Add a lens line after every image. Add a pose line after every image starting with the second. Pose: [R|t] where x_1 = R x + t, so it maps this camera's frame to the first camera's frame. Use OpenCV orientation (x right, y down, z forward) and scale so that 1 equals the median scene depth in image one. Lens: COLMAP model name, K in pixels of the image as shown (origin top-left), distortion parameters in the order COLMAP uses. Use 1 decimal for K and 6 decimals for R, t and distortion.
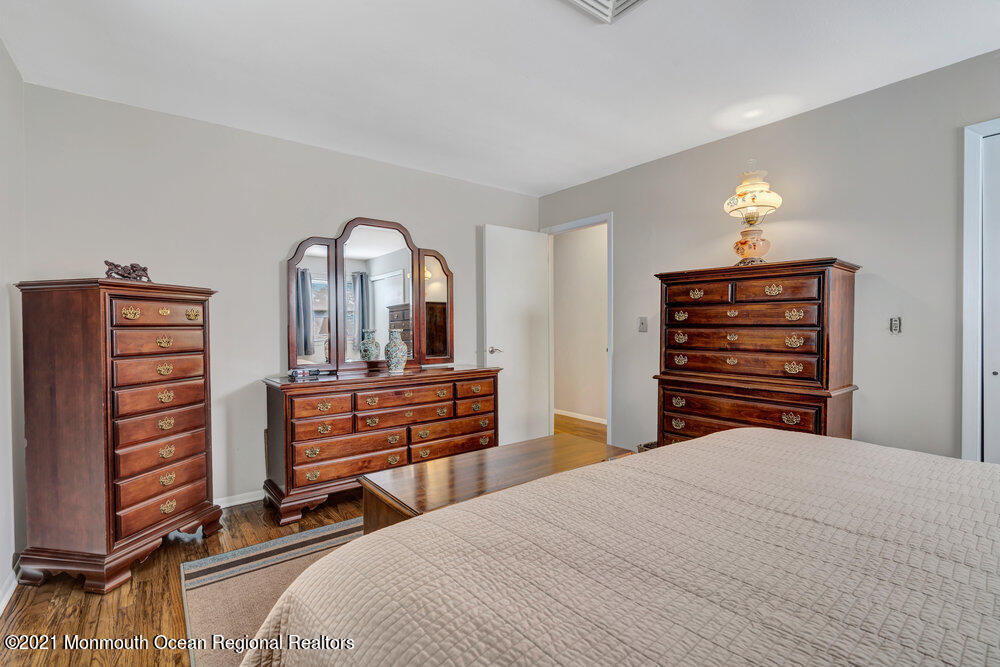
lens RADIAL K [[453.9, 0, 499.8], [0, 453.9, 332.3], [0, 0, 1]] dist [0.001773, 0.000121]
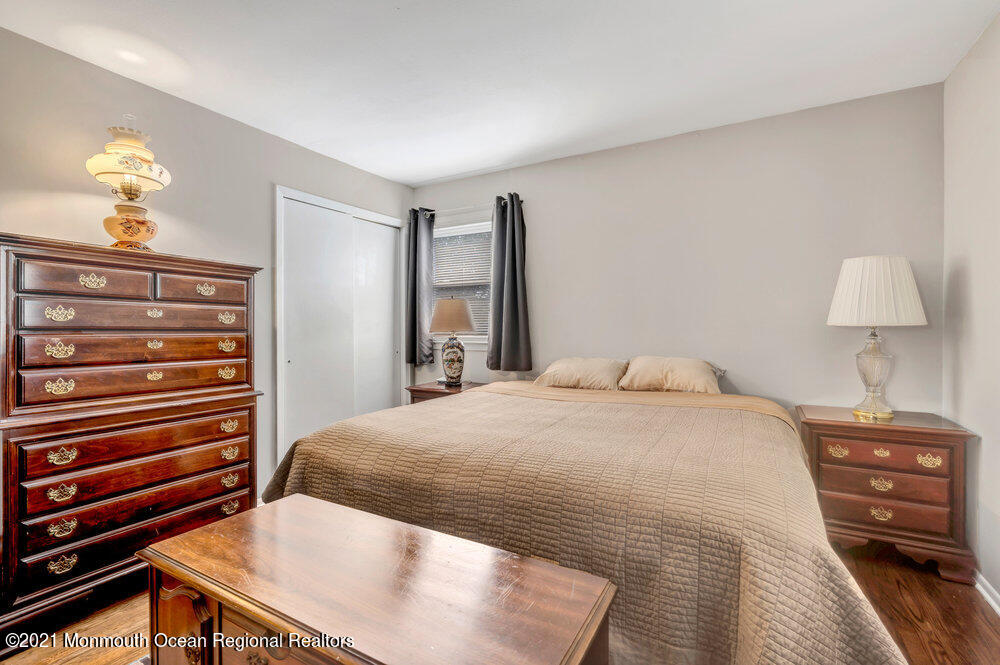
lens RADIAL K [[453.9, 0, 499.6], [0, 453.9, 327.0], [0, 0, 1]] dist [0.001773, 0.000121]
pose [[-0.386244, 0.002505, 0.922393, -0.411349], [0.016774, 0.999850, 0.004308, -0.011751], [-0.922244, 0.017137, -0.386228, 0.739813]]
